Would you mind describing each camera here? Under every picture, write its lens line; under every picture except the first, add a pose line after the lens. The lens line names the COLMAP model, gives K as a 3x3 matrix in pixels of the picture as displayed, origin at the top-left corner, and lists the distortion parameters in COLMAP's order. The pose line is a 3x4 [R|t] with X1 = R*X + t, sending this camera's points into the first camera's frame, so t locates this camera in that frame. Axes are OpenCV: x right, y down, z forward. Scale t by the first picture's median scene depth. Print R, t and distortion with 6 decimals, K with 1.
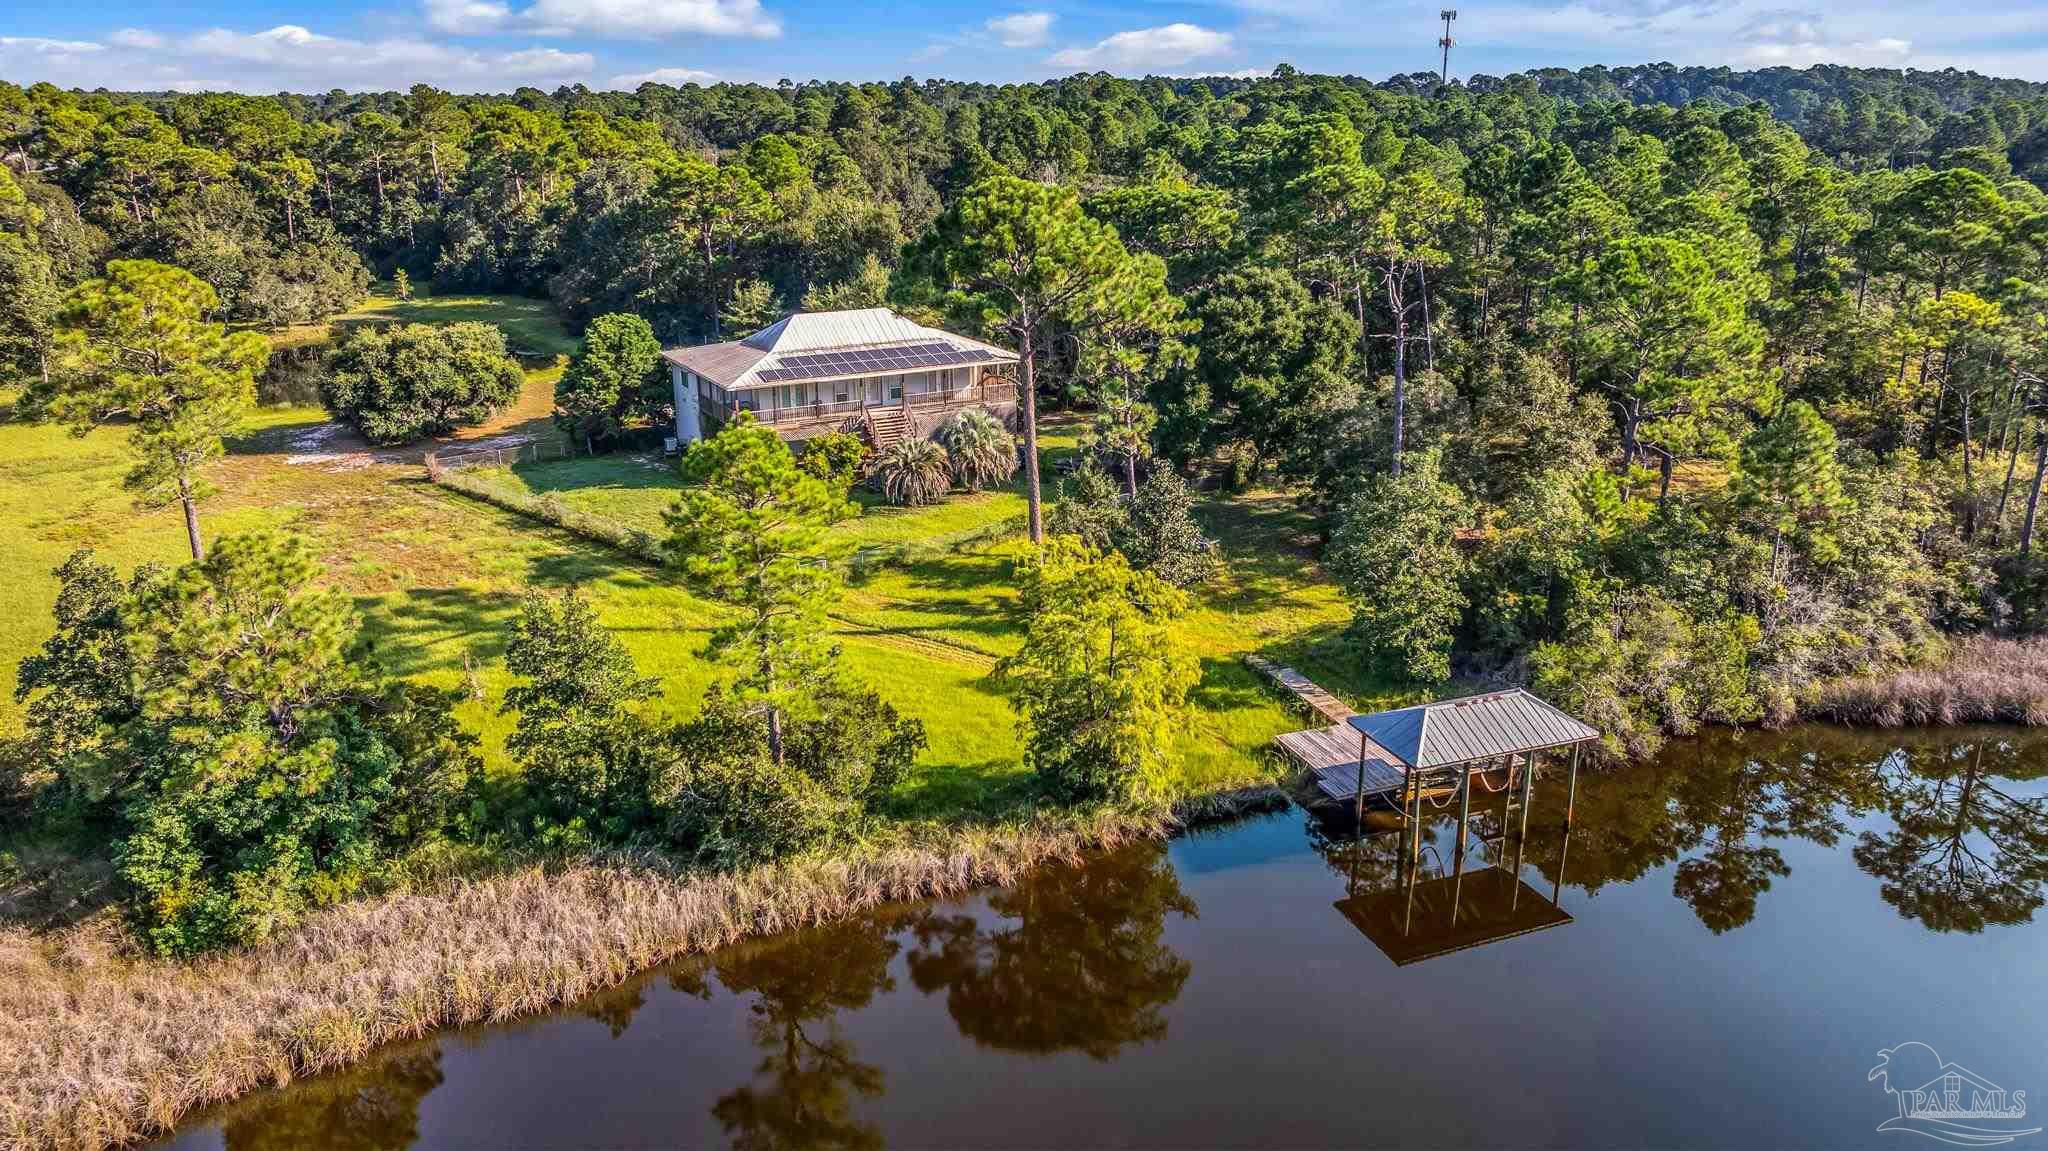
lens RADIAL K [[1456.0, 0, 1024.0], [0, 1456.0, 575.5], [0, 0, 1]] dist [-0.003689, 0.000773]
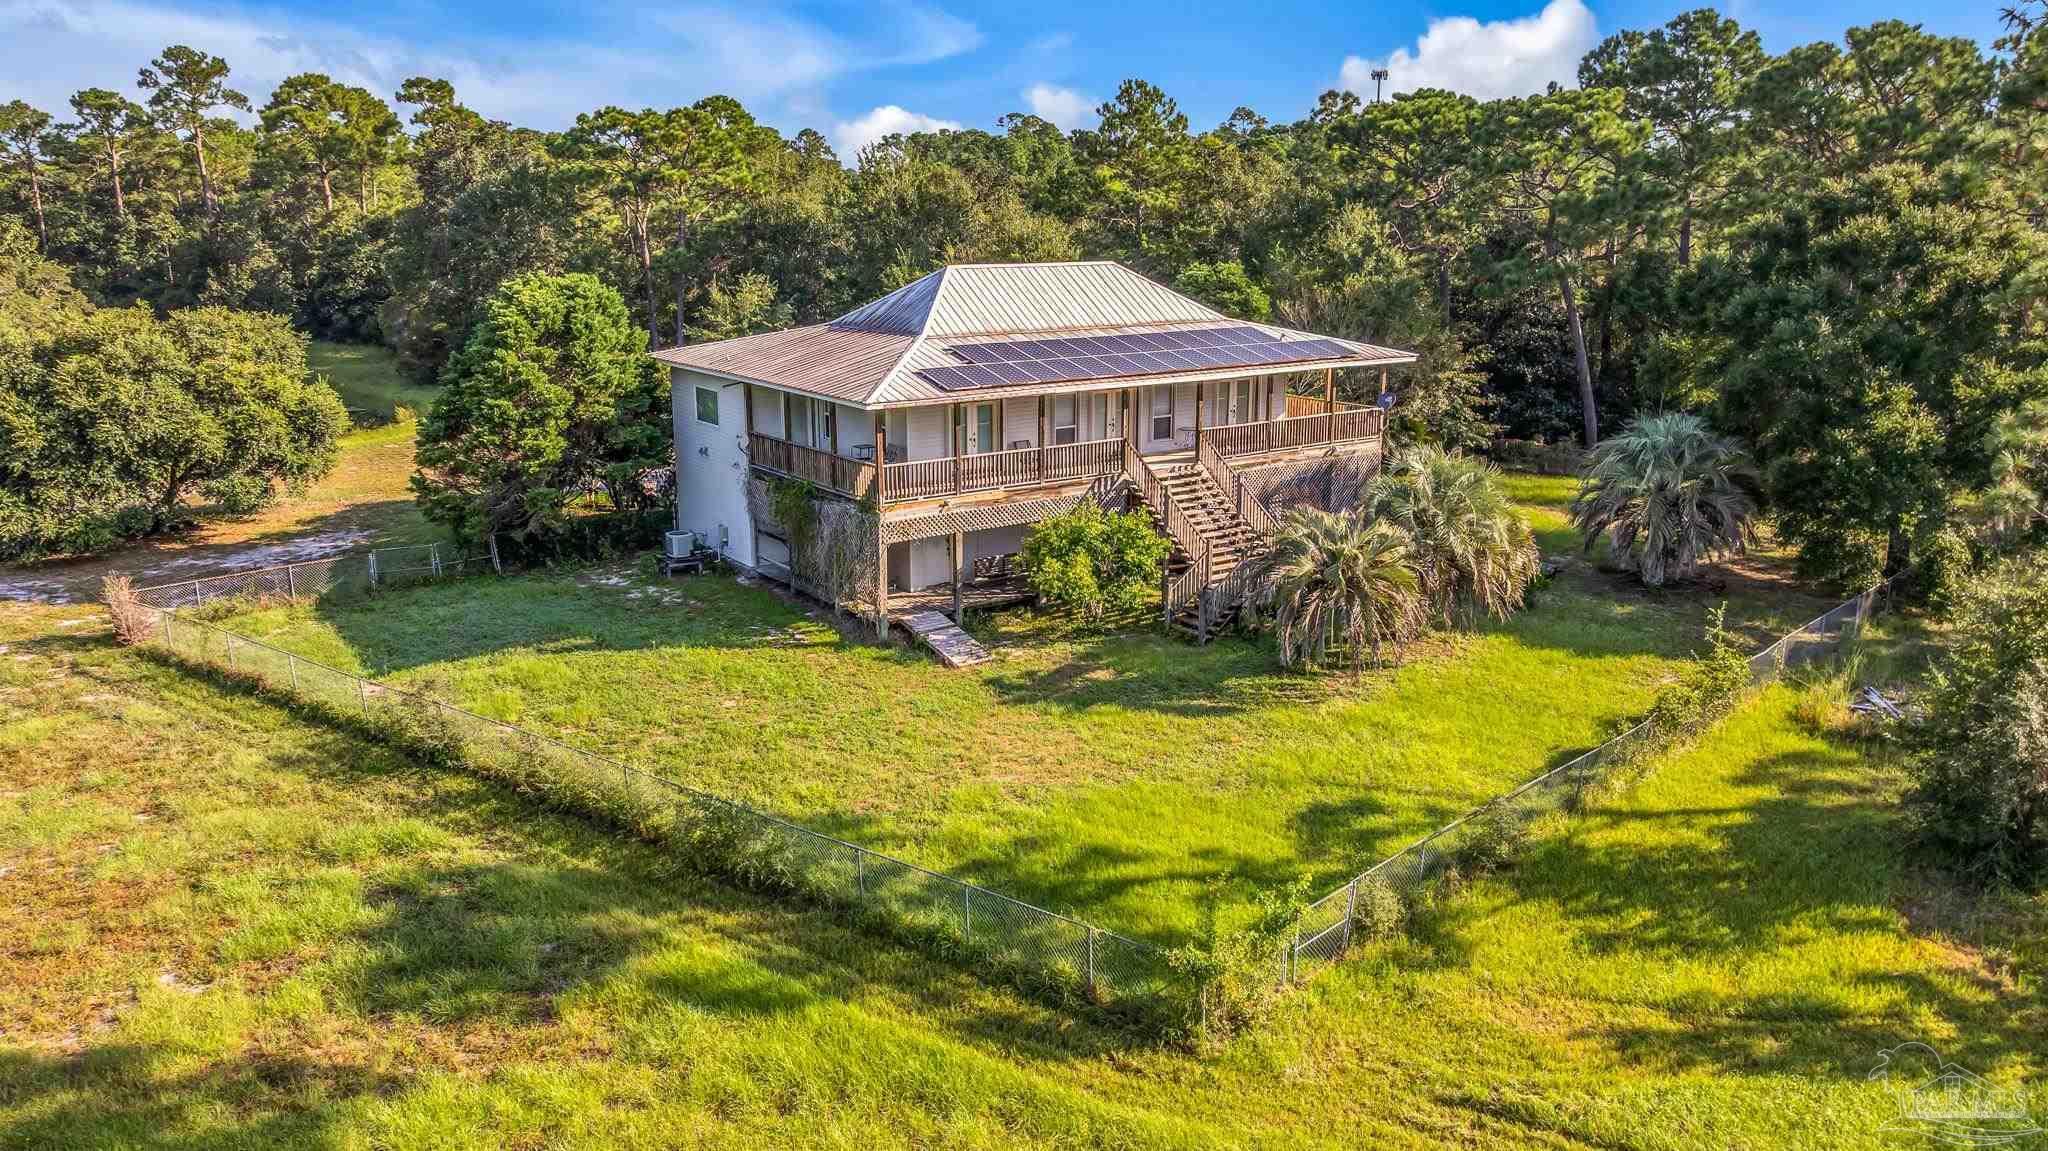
lens RADIAL K [[1520.1, 0, 1024.0], [0, 1520.1, 575.5], [0, 0, 1]] dist [-0.006239, 0.033246]
pose [[0.994859, -0.022937, 0.098634, -0.177158], [0.030078, 0.996984, -0.071540, -0.041683], [-0.096695, 0.074139, 0.992549, 0.499205]]
